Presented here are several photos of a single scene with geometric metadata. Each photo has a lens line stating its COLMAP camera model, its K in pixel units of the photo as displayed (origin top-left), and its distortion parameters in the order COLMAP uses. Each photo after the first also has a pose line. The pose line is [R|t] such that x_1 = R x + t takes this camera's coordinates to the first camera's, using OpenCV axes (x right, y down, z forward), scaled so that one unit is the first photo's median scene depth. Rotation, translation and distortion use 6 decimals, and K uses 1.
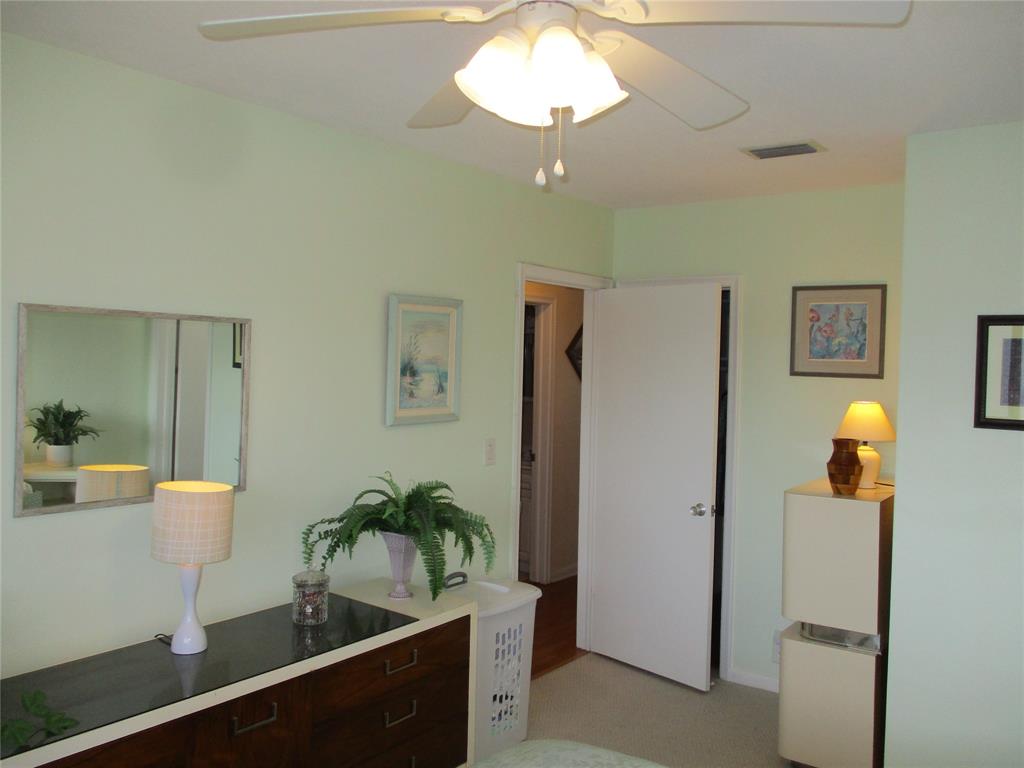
lens RADIAL K [[855.5, 0, 512.1], [0, 855.5, 371.1], [0, 0, 1]] dist [-0.029040, 0.009146]
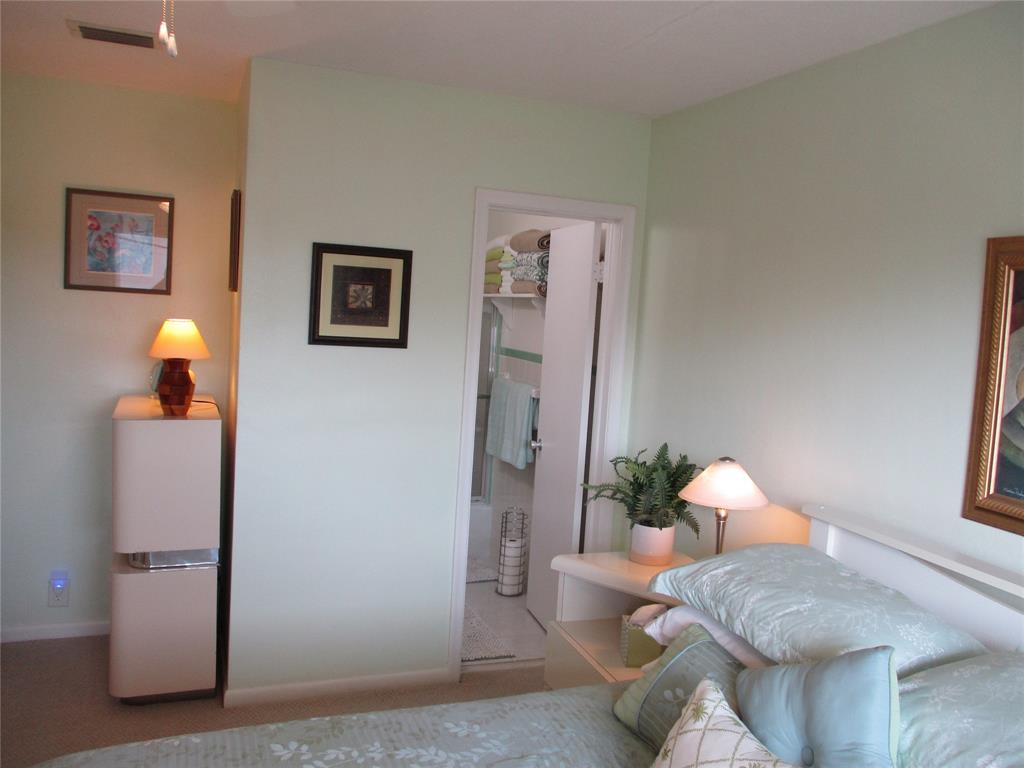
lens RADIAL K [[855.5, 0, 512.1], [0, 855.5, 371.1], [0, 0, 1]] dist [-0.029040, 0.009146]
pose [[0.532420, -0.054770, 0.844707, -0.211396], [-0.038508, 0.995304, 0.088806, -0.006610], [-0.845604, -0.079810, 0.527810, 0.152061]]
